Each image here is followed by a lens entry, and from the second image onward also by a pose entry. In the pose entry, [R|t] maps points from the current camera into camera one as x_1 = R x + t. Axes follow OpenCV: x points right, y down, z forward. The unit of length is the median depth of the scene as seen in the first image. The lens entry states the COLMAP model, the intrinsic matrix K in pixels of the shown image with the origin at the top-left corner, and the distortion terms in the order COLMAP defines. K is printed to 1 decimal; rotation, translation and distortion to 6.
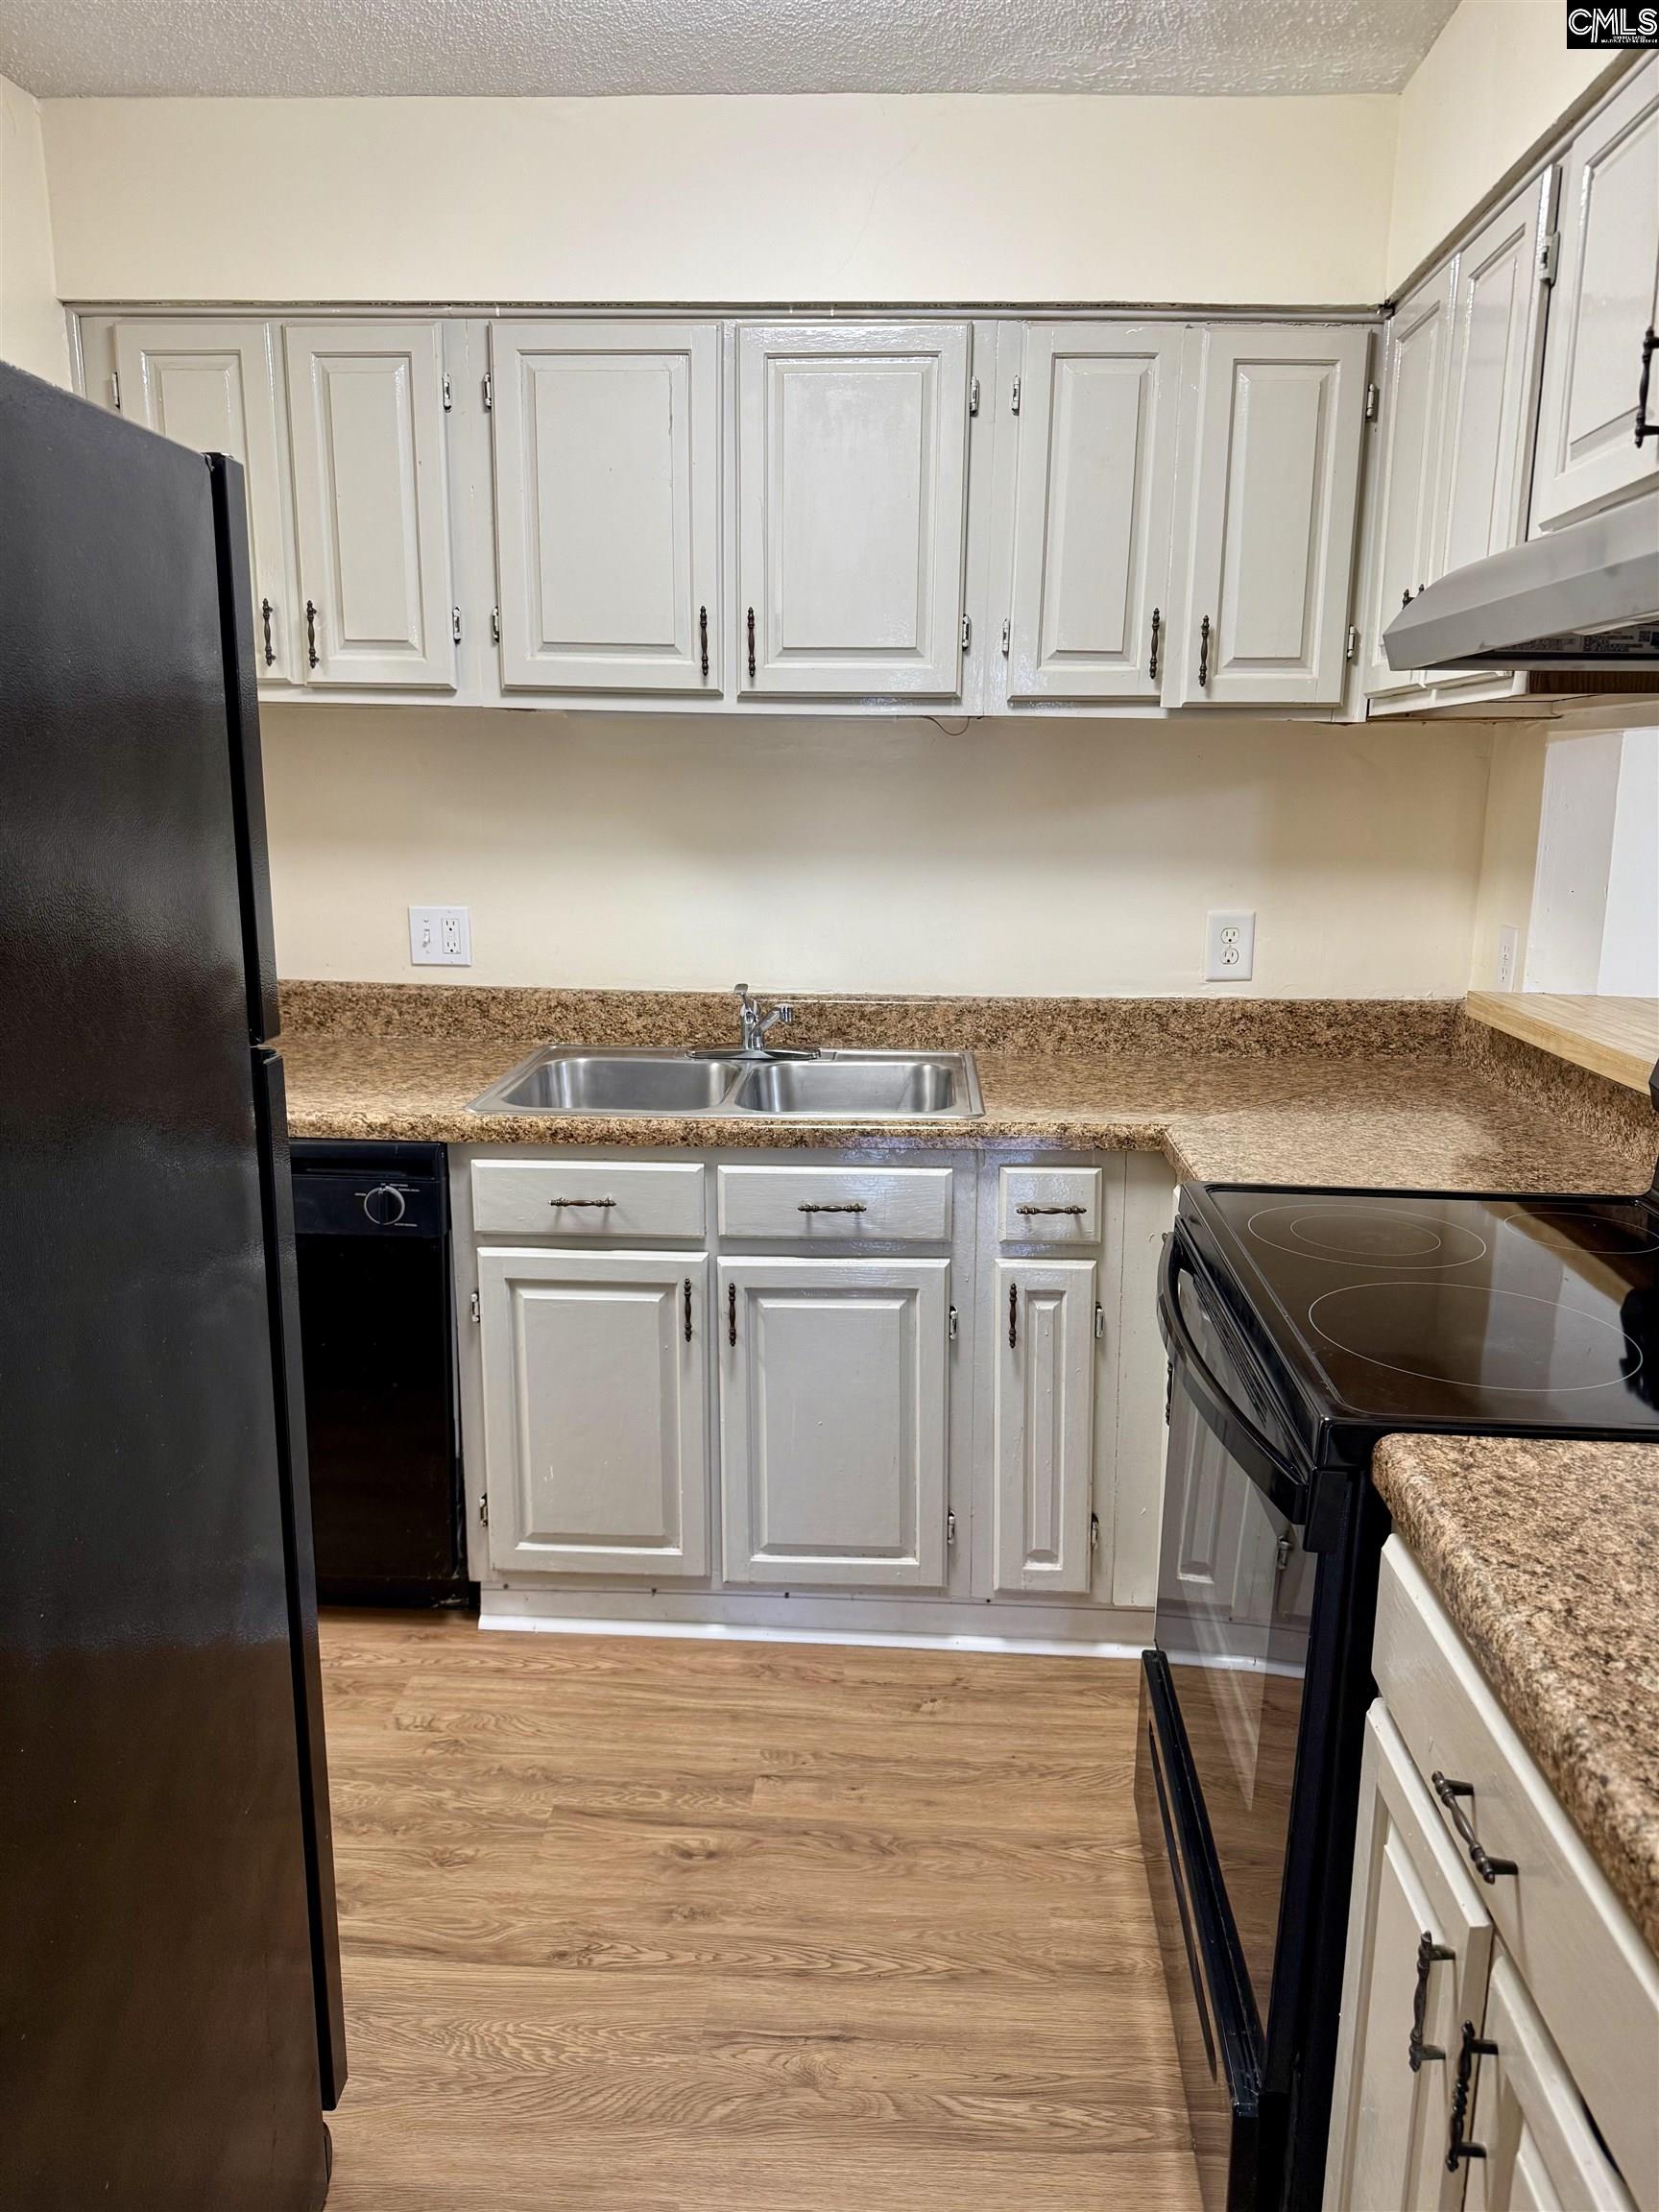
lens RADIAL K [[1557.1, 0, 873.8], [0, 1557.1, 1113.5], [0, 0, 1]] dist [0.065636, -0.056788]
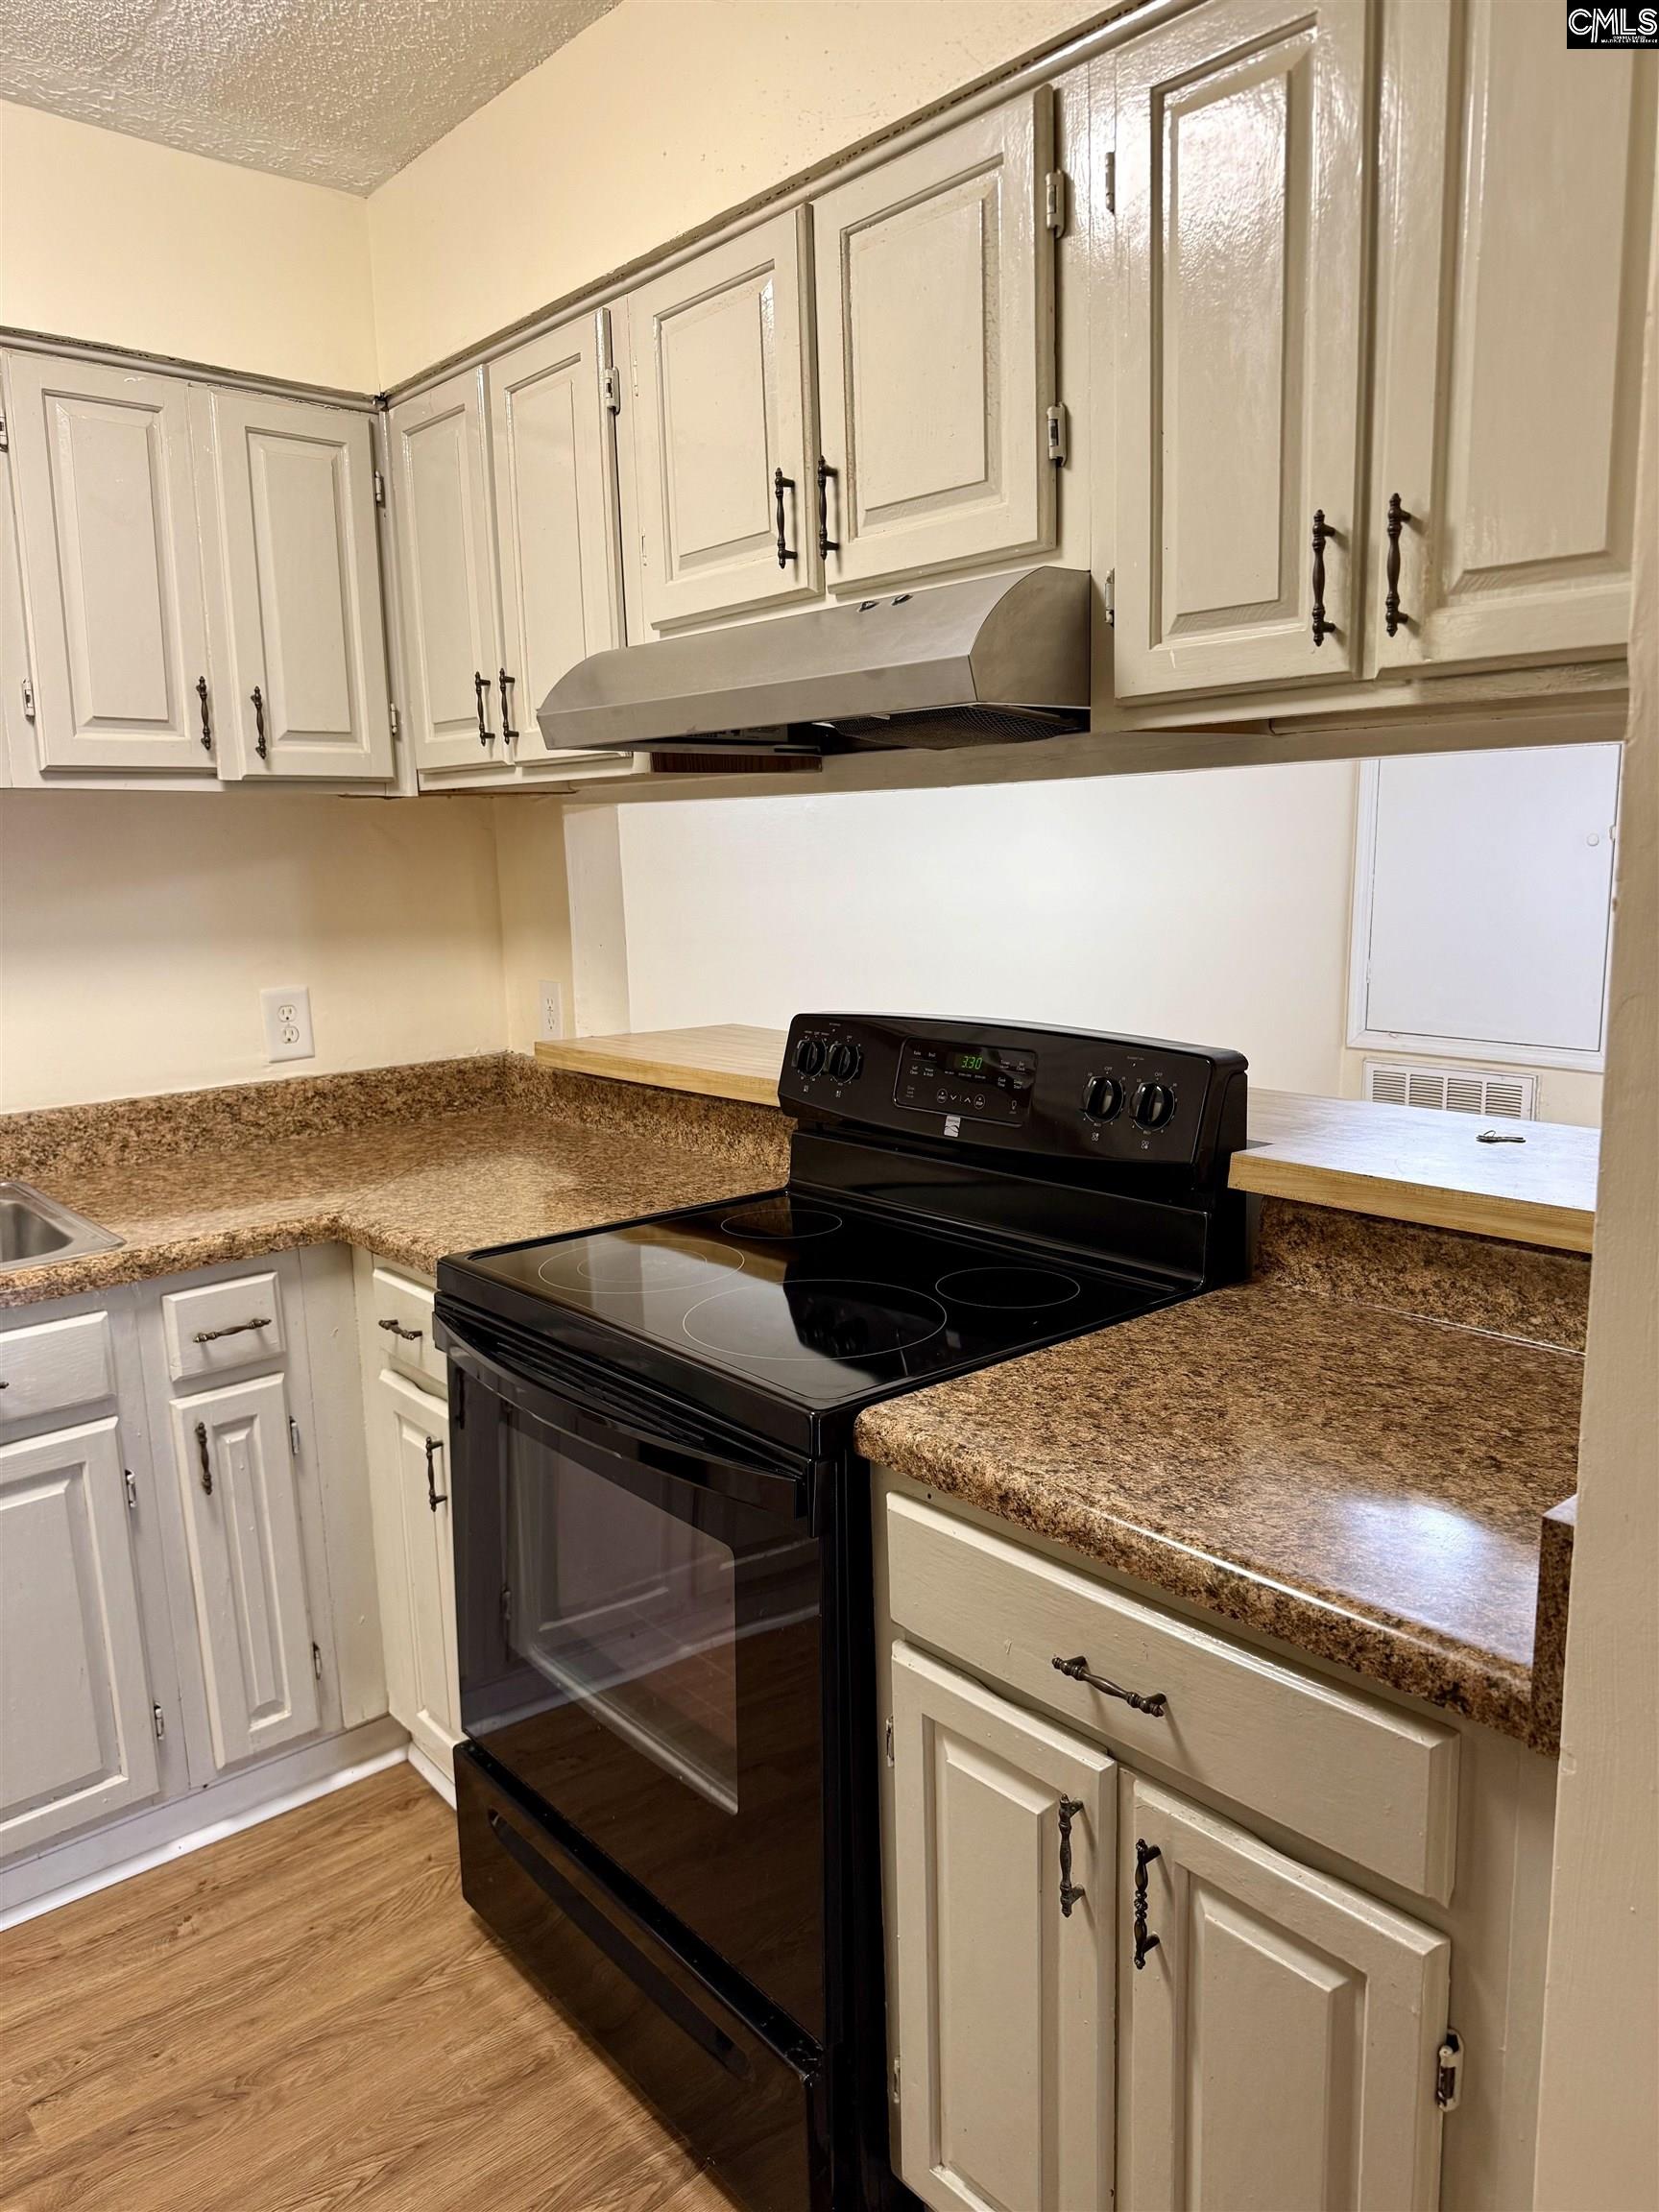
lens RADIAL K [[1539.2, 0, 824.9], [0, 1539.2, 1123.5], [0, 0, 1]] dist [0.073243, -0.059623]
pose [[0.733190, -0.150814, 0.663089, -0.204625], [0.175389, 0.984046, 0.029883, -0.020151], [-0.657017, 0.094388, 0.747944, 0.079596]]
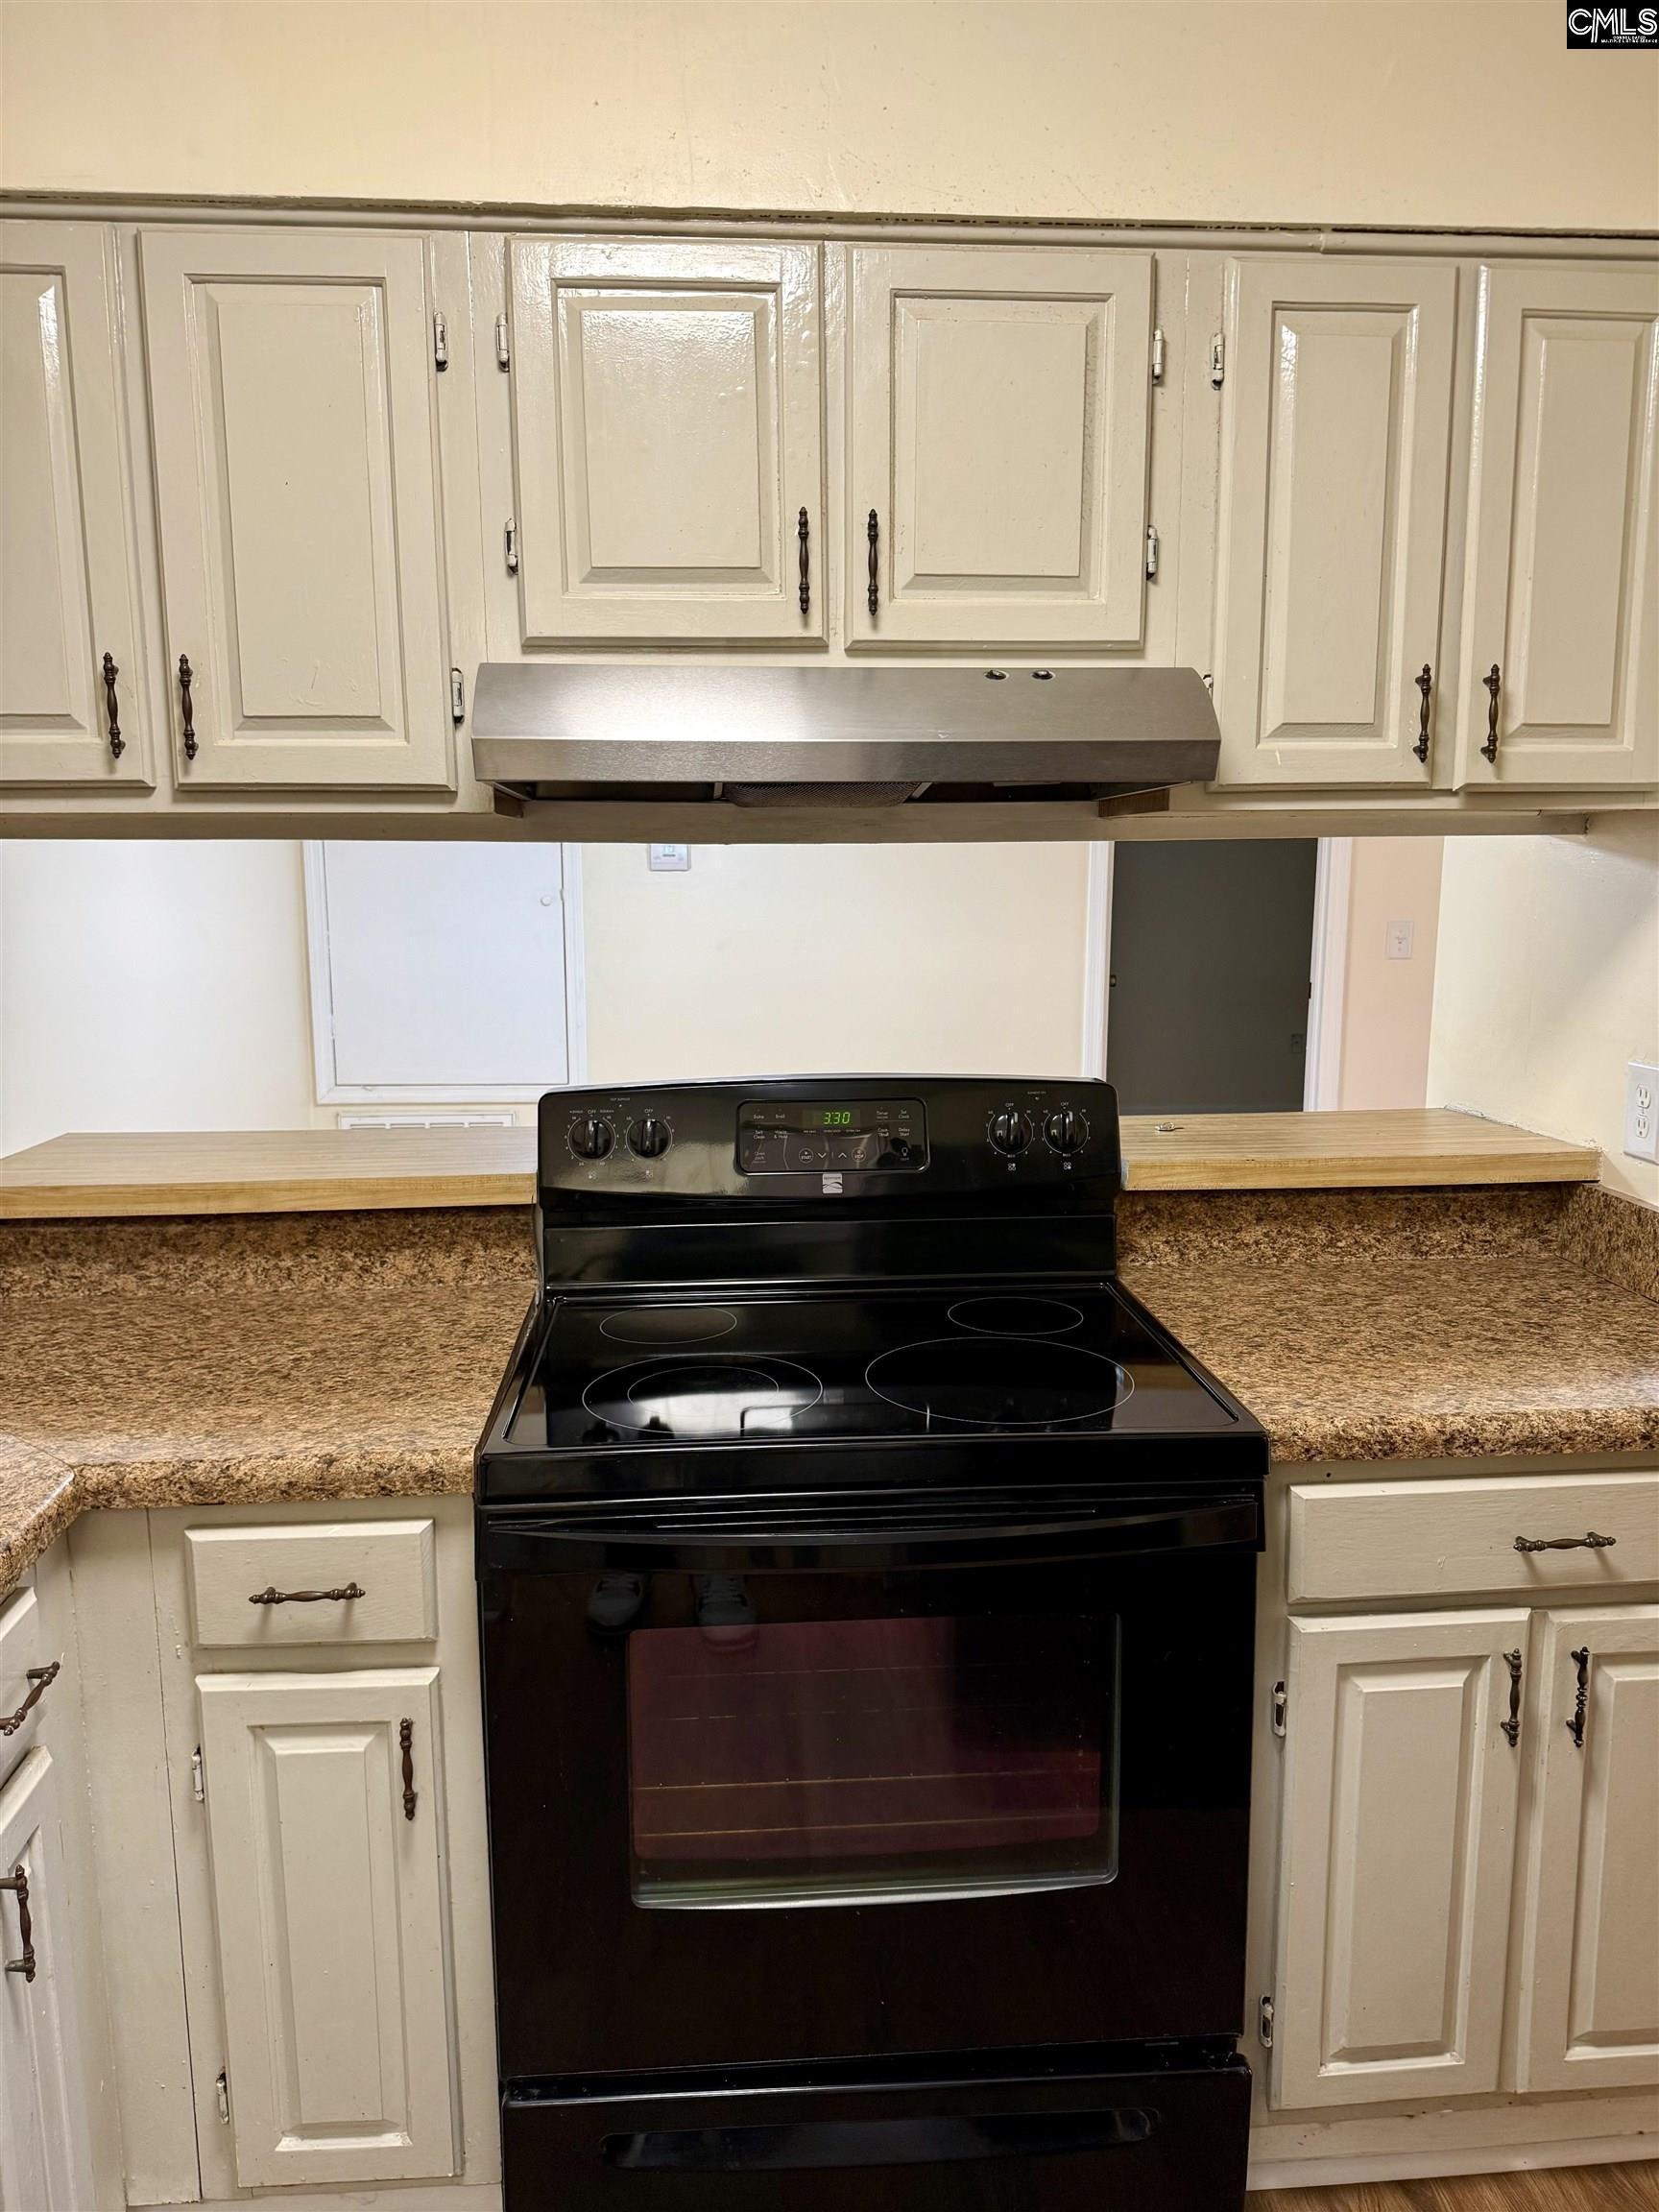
lens RADIAL K [[1536.5, 0, 806.0], [0, 1536.5, 1110.4], [0, 0, 1]] dist [0.197477, -0.431700]
pose [[-0.121173, -0.161173, 0.979459, -0.403745], [0.214019, 0.959280, 0.184330, -0.169985], [-0.969285, 0.231959, -0.081744, 0.701866]]
